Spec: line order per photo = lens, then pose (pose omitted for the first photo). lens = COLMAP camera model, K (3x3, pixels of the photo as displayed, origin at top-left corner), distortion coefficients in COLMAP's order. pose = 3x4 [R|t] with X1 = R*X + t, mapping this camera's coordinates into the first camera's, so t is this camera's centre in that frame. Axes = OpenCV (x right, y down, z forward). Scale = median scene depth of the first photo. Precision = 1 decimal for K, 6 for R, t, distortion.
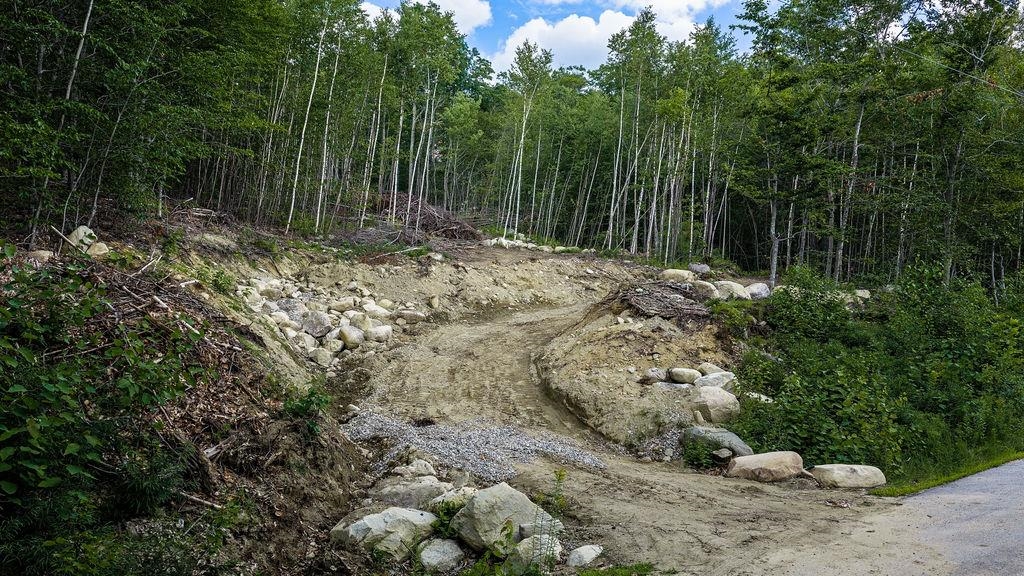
lens RADIAL K [[848.1, 0, 512.0], [0, 848.1, 288.0], [0, 0, 1]] dist [0.031879, -0.057124]
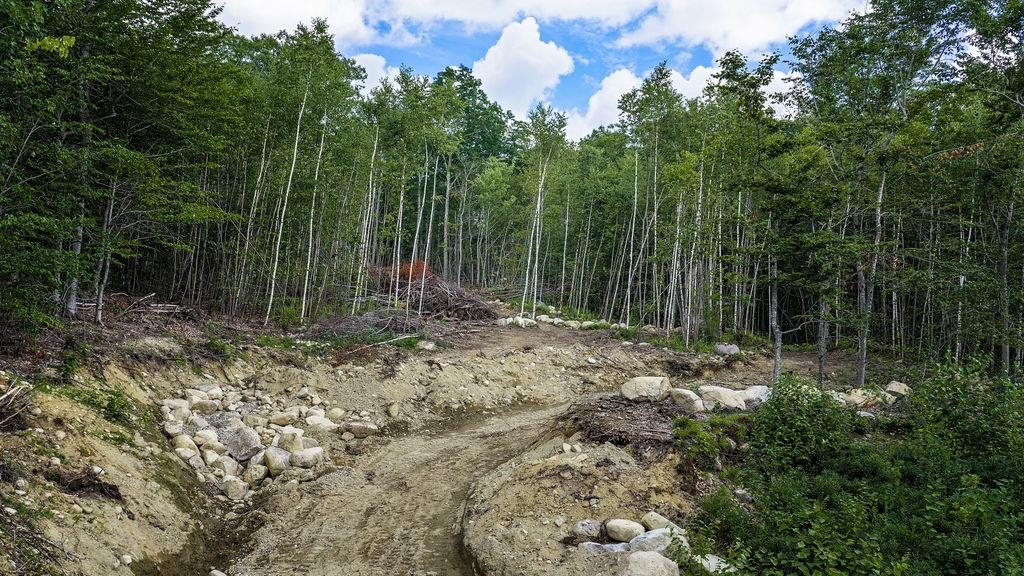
lens RADIAL K [[875.6, 0, 512.0], [0, 875.6, 288.0], [0, 0, 1]] dist [0.017224, -0.011165]
pose [[0.996434, -0.031966, -0.078082, 0.107470], [0.026399, 0.997104, -0.071316, -0.041657], [0.080136, 0.069001, 0.994393, 0.103722]]
